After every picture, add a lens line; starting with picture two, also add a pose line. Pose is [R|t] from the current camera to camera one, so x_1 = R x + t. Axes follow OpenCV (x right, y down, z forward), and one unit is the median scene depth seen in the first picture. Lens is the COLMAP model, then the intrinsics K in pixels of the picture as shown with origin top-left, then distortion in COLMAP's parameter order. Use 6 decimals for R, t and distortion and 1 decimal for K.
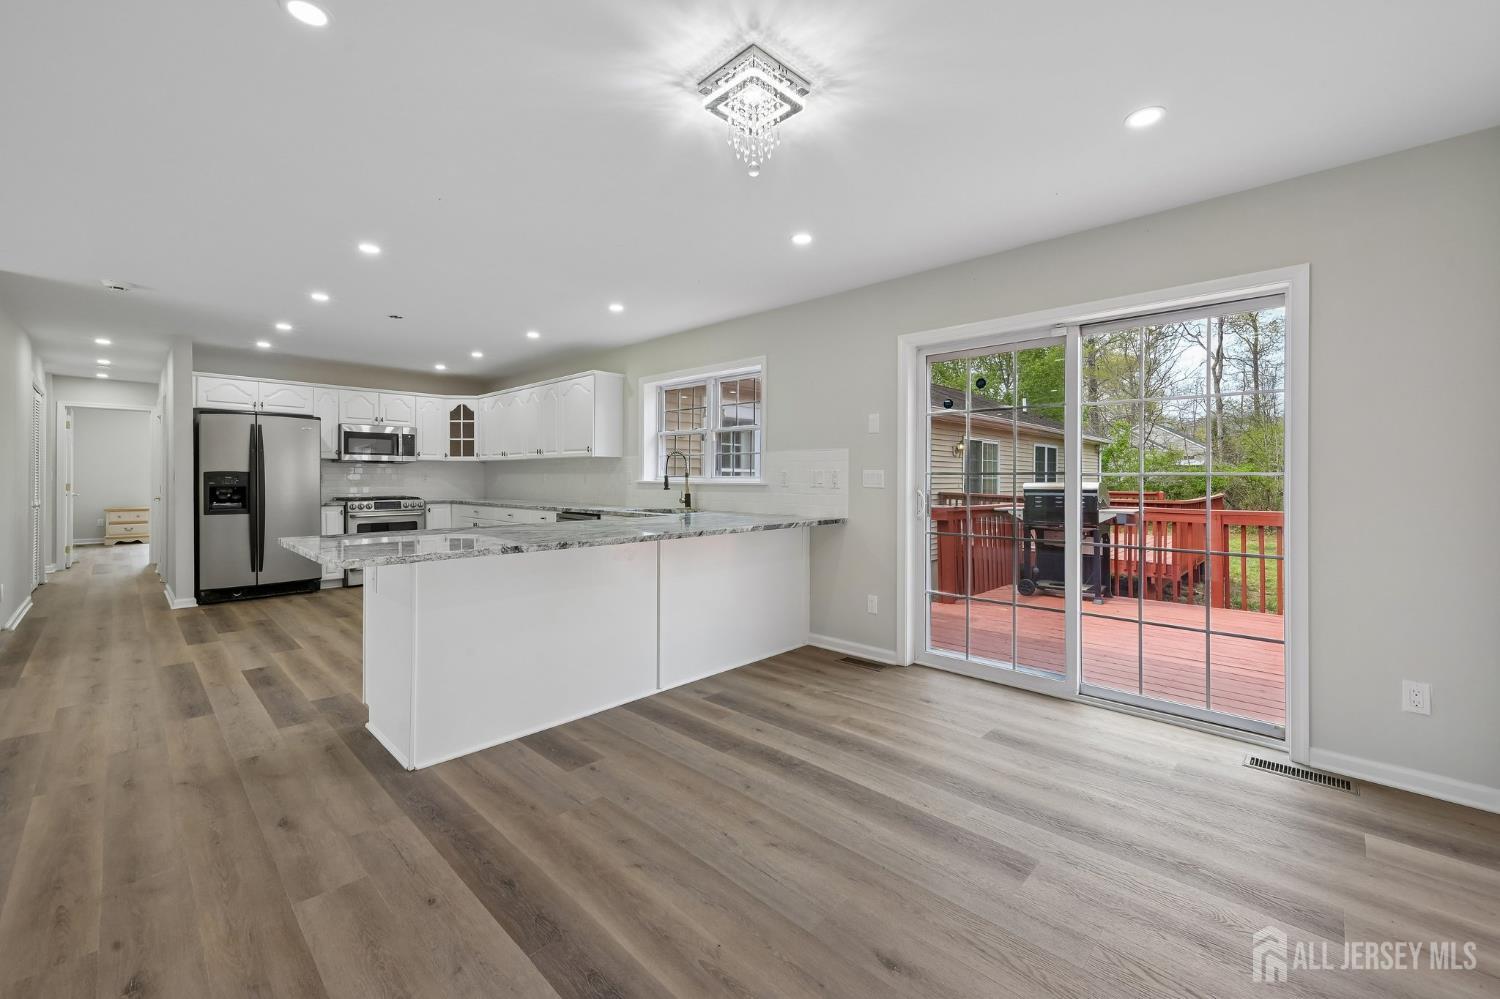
lens RADIAL K [[606.2, 0, 749.1], [0, 606.2, 472.7], [0, 0, 1]] dist [-0.001088, -0.000095]
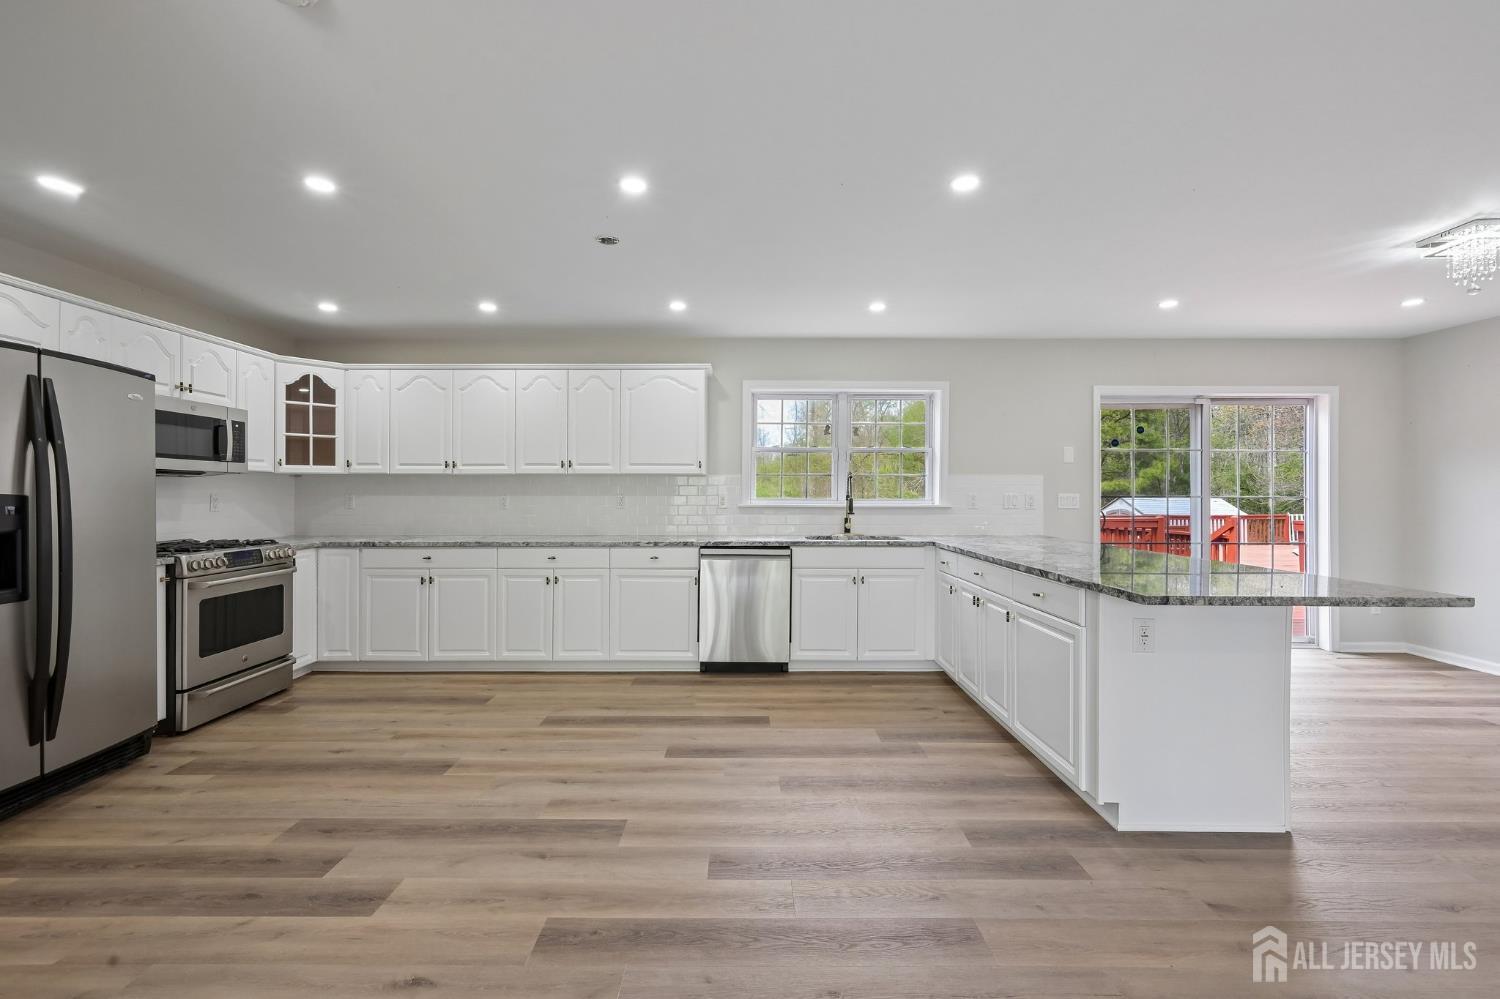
lens RADIAL K [[617.7, 0, 751.9], [0, 617.7, 493.8], [0, 0, 1]] dist [0.000285, 0.000124]
pose [[0.723895, -0.002243, 0.689907, -0.620186], [-0.003622, 0.999969, 0.007052, -0.005795], [-0.689901, -0.007604, 0.723864, 0.308788]]
